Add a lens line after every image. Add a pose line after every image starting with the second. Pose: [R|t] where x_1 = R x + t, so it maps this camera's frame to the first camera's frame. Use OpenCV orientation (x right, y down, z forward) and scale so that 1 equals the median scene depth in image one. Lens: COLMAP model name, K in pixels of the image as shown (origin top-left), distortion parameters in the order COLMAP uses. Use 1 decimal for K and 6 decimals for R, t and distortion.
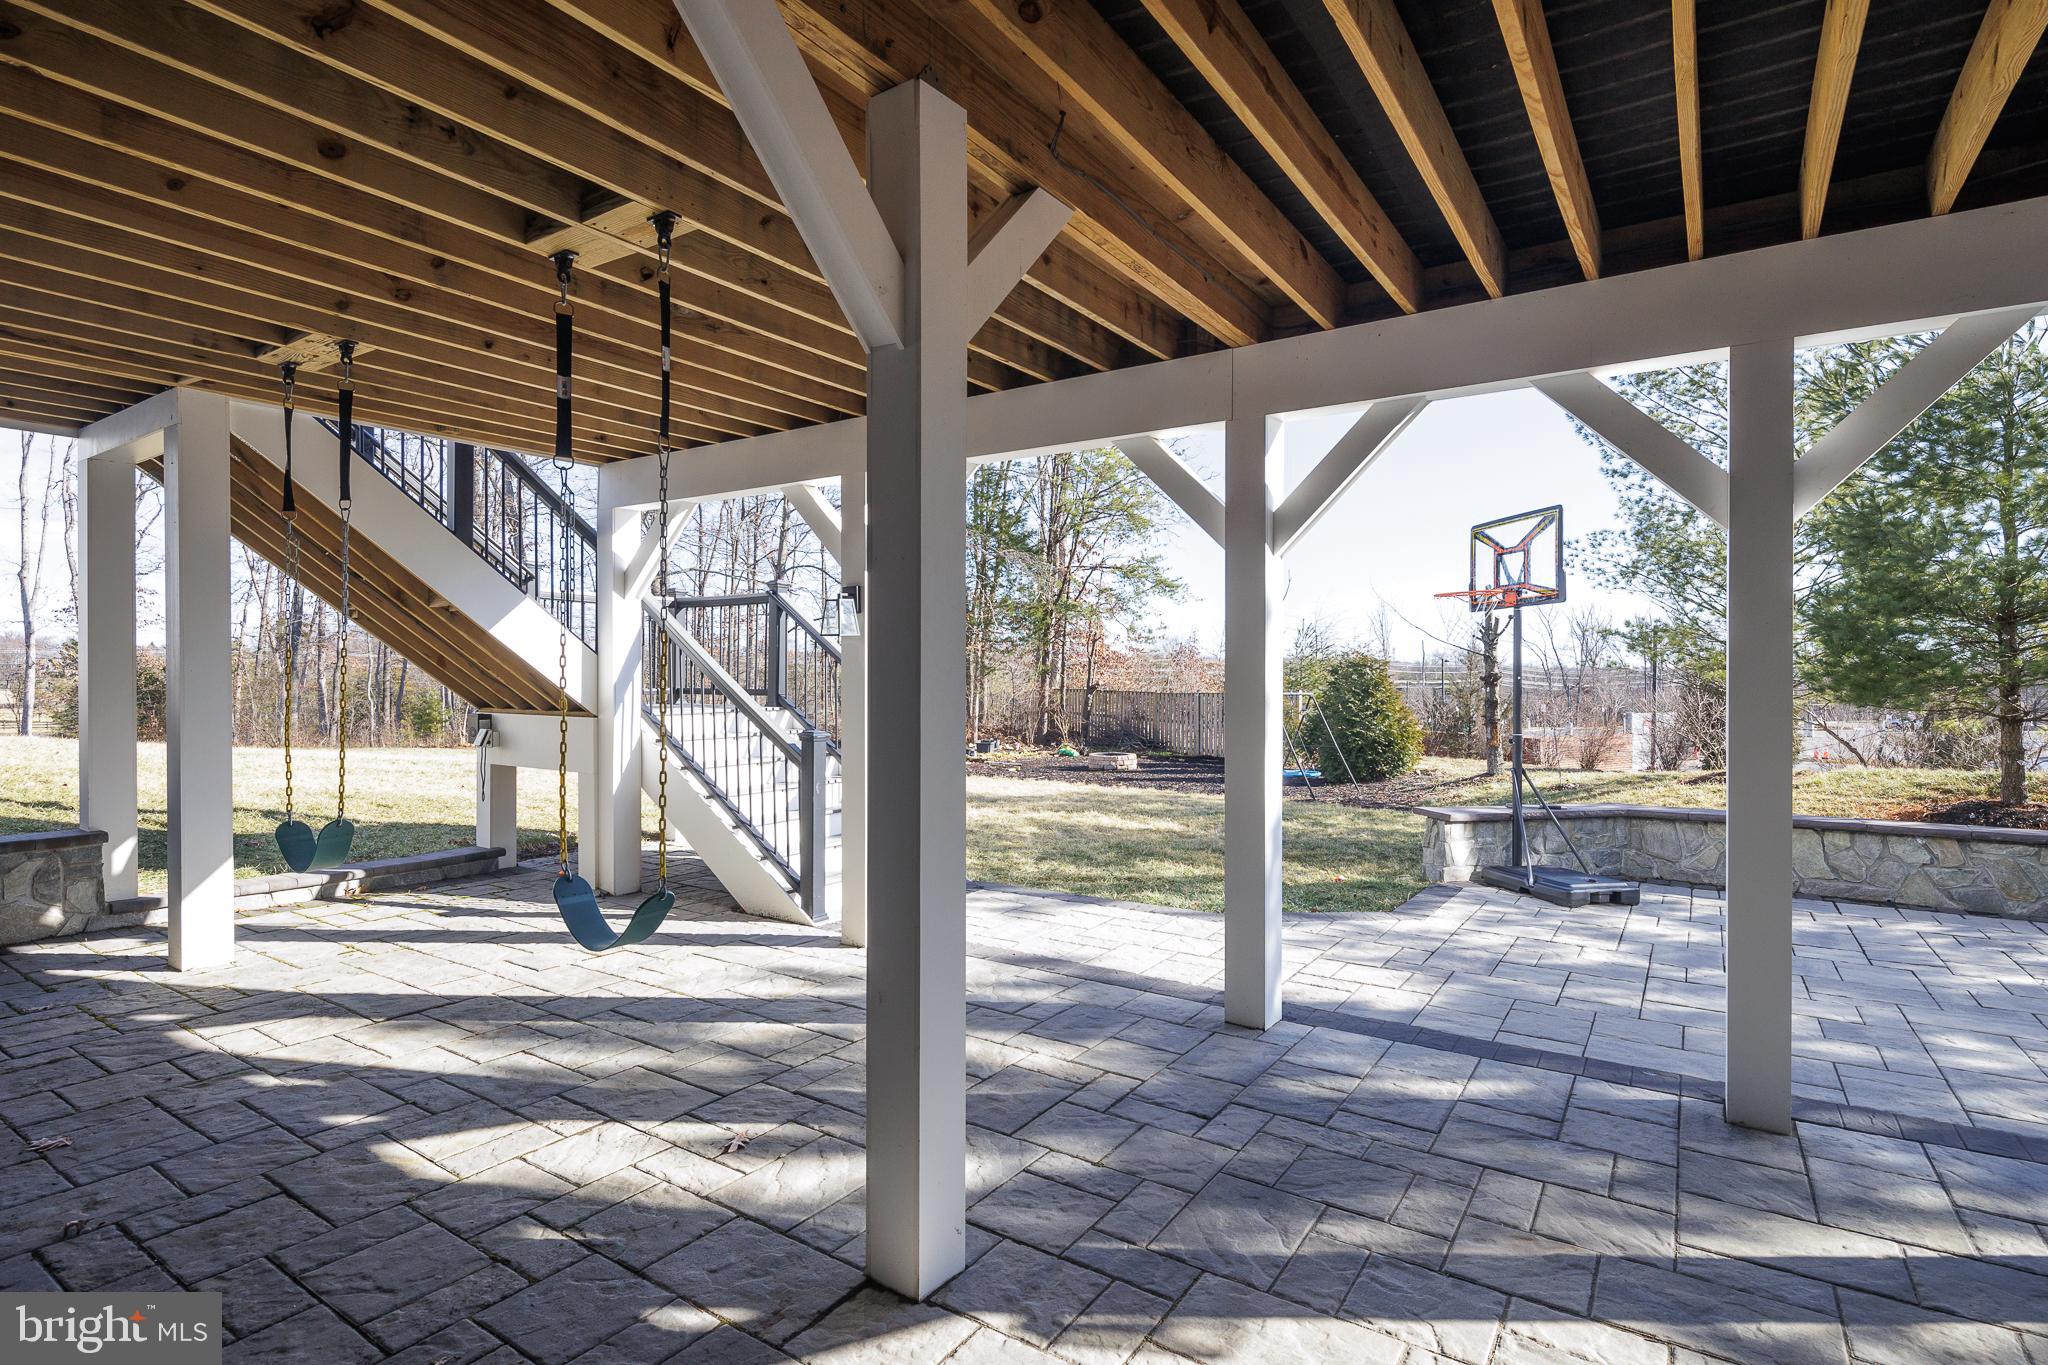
lens RADIAL K [[997.4, 0, 995.2], [0, 997.4, 681.2], [0, 0, 1]] dist [0.004002, -0.004555]
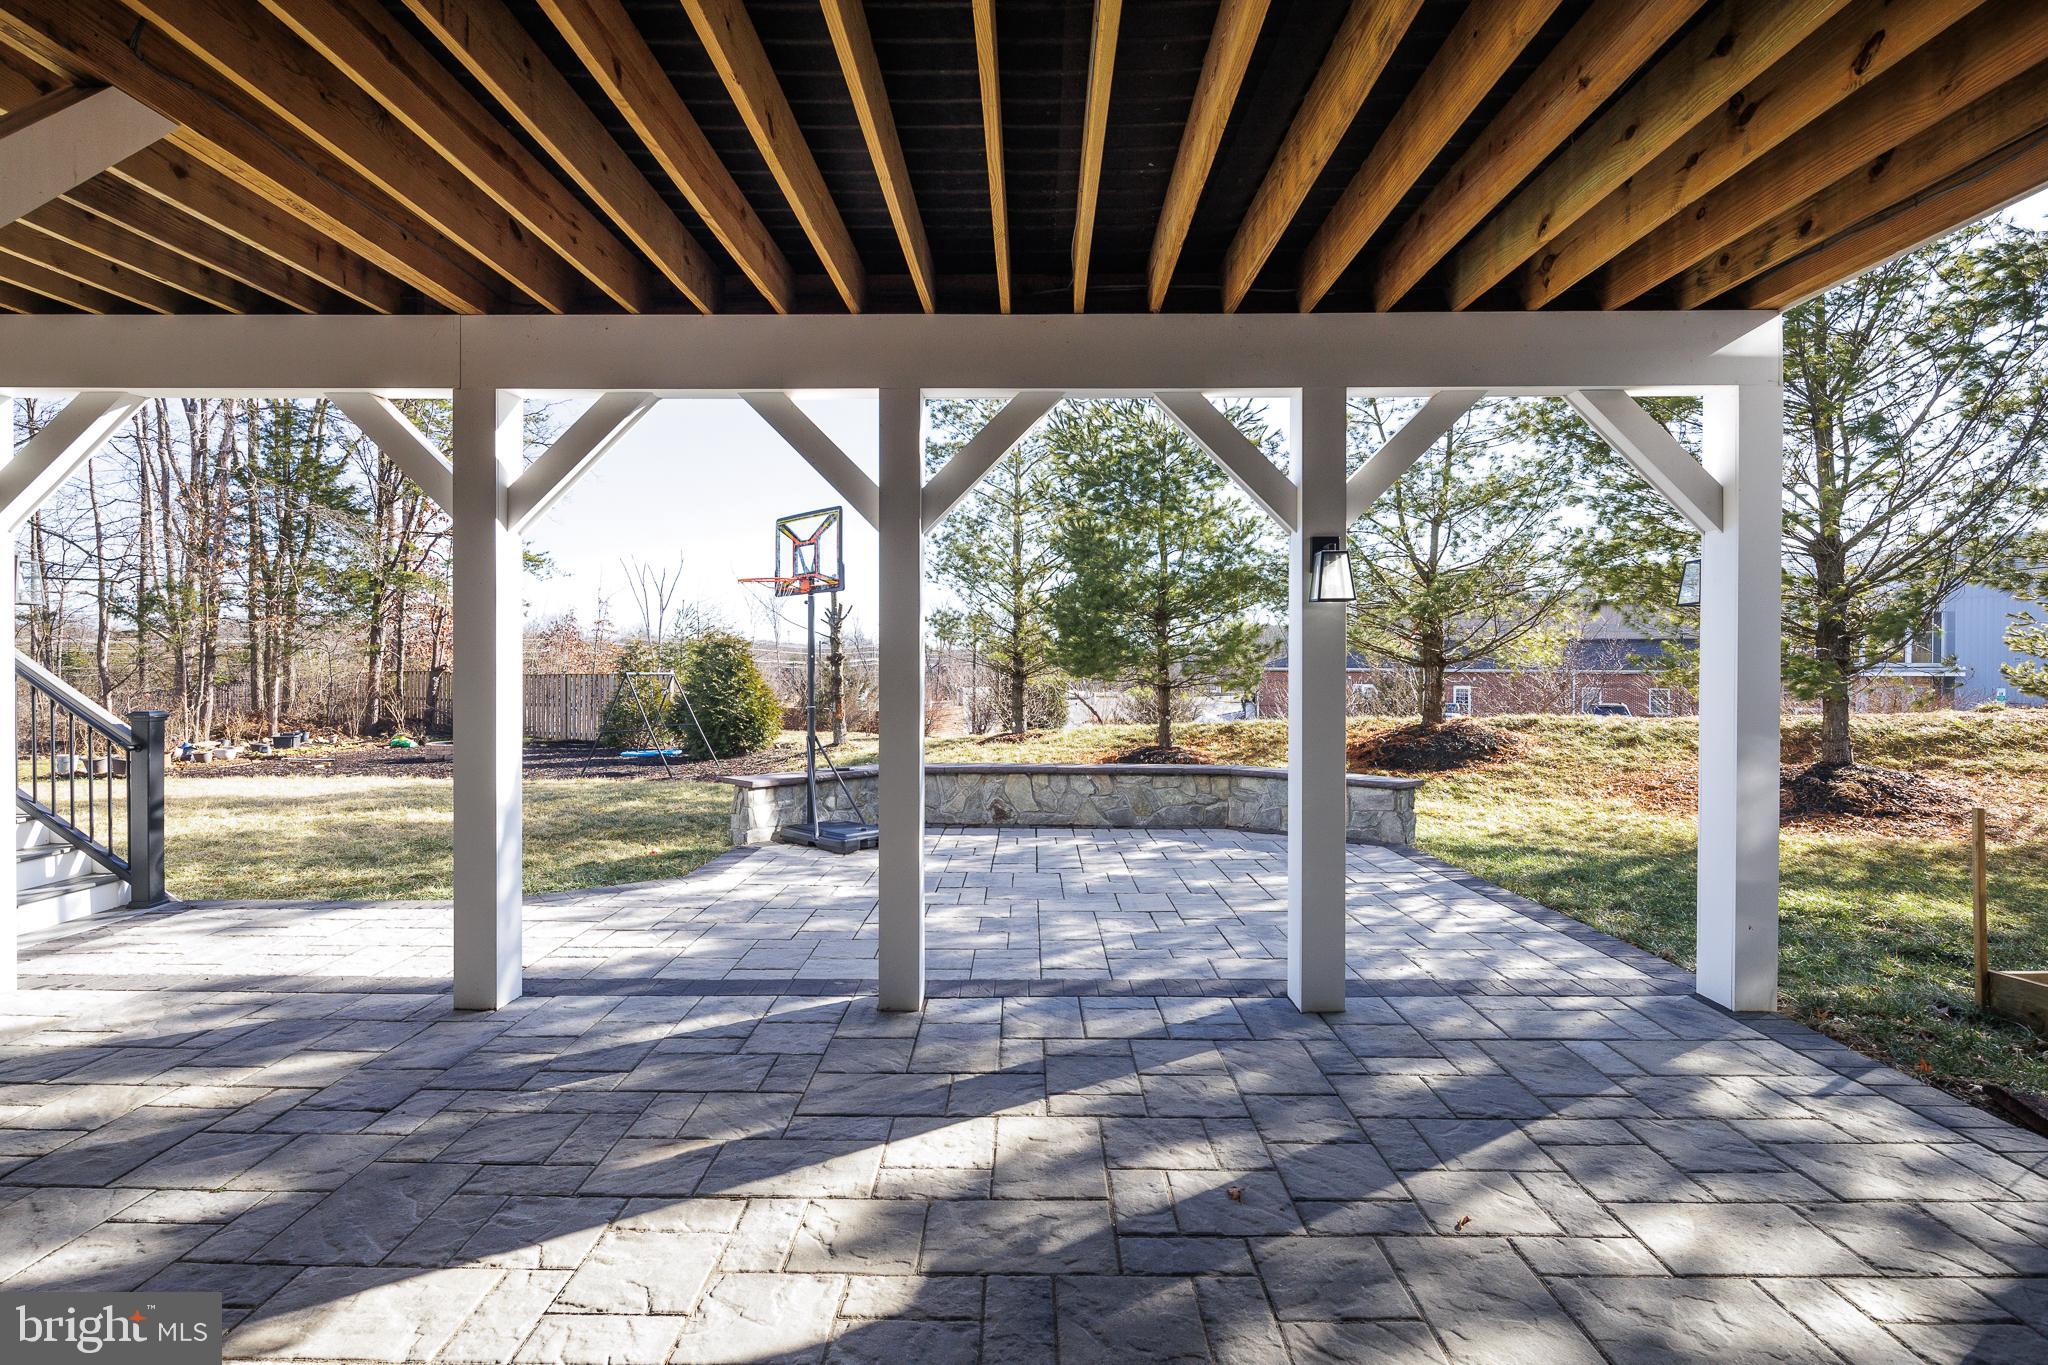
lens RADIAL K [[997.4, 0, 1022.0], [0, 997.4, 672.5], [0, 0, 1]] dist [0.004002, -0.004555]
pose [[0.837817, -0.008784, 0.545881, 0.106999], [0.003324, 0.999934, 0.010989, 0.002946], [-0.545941, -0.007393, 0.837791, -0.073425]]
